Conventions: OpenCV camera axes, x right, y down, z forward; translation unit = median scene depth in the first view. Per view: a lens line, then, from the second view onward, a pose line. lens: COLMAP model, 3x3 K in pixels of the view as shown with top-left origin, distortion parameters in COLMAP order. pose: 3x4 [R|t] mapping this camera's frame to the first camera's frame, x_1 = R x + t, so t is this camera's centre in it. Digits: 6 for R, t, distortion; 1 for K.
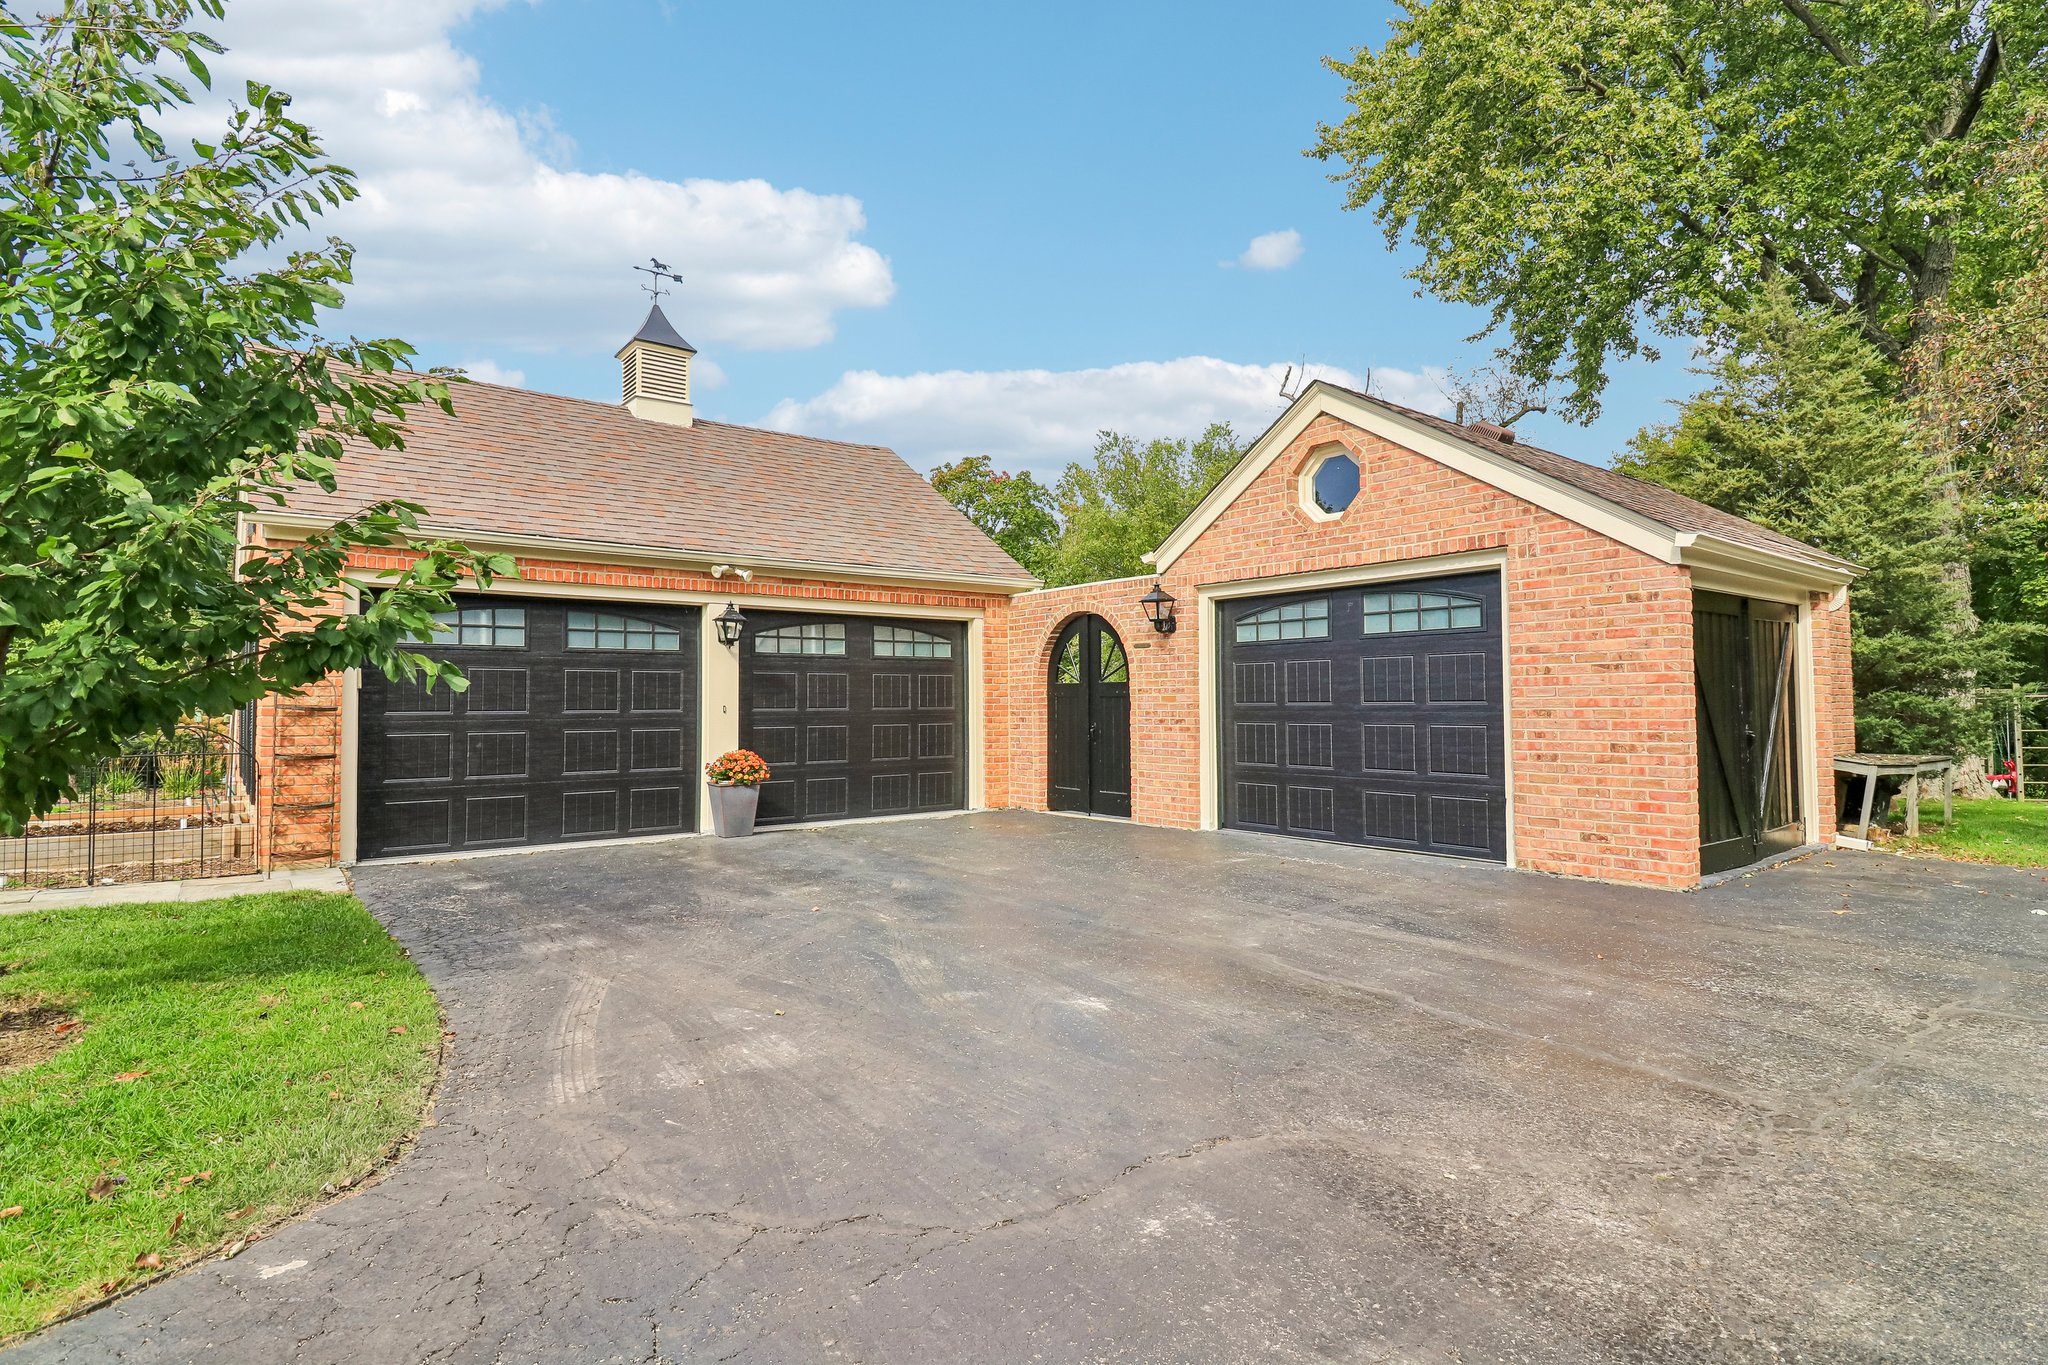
lens RADIAL K [[1025.6, 0, 1027.9], [0, 1025.6, 685.1], [0, 0, 1]] dist [0.000772, -0.000104]
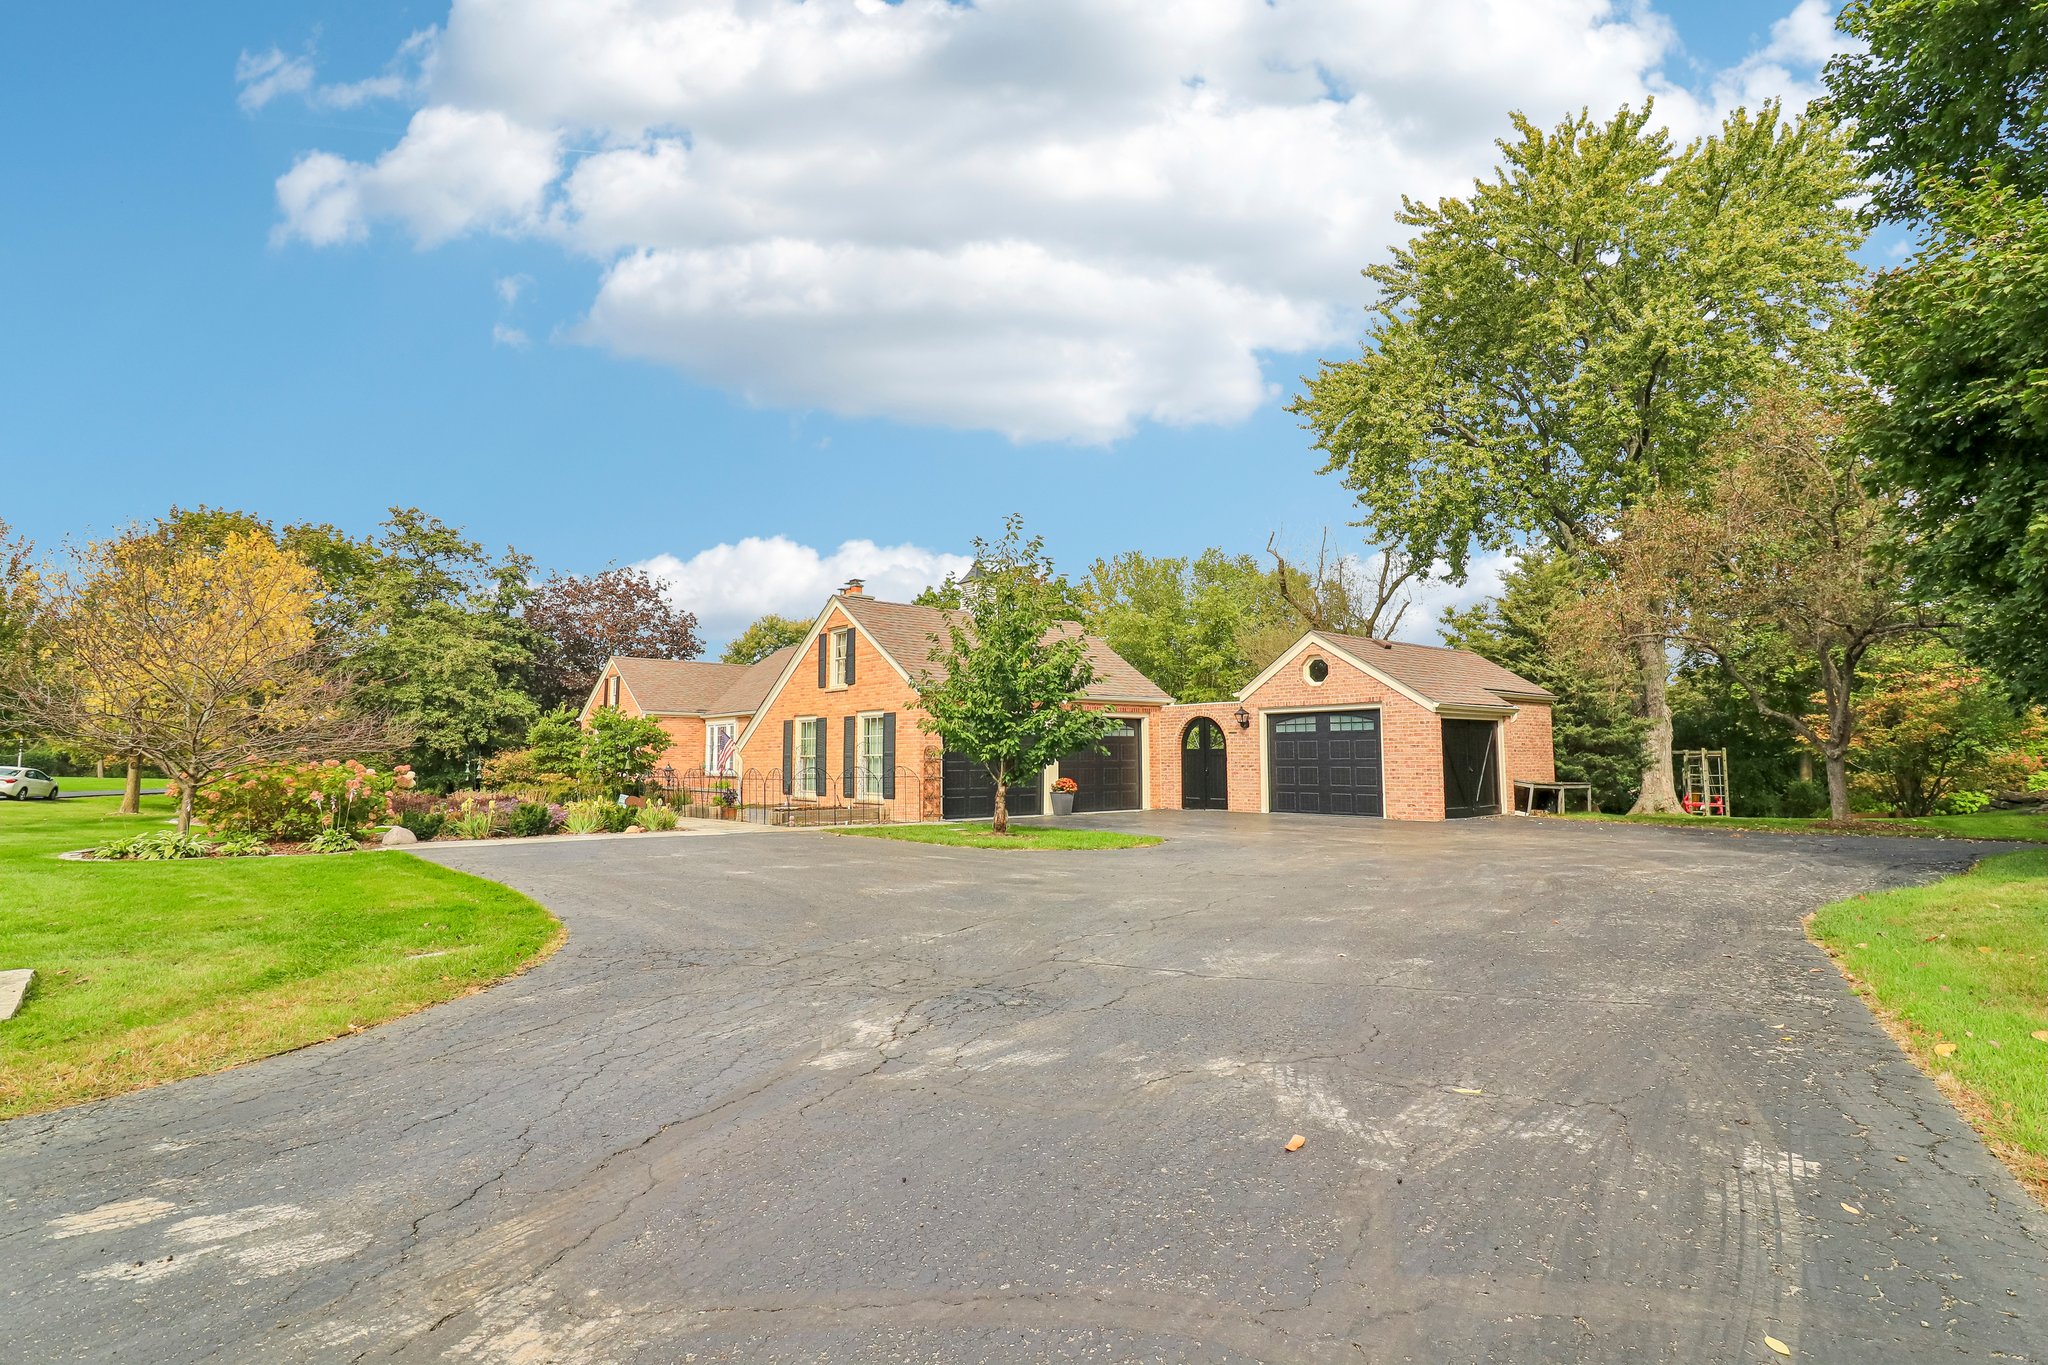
lens RADIAL K [[1025.6, 0, 1020.2], [0, 1025.6, 680.1], [0, 0, 1]] dist [0.000772, -0.000104]
pose [[0.999485, 0.004752, 0.031726, -0.433929], [-0.002875, 0.998258, -0.058926, -0.019866], [-0.031950, 0.058804, 0.997758, -1.262879]]
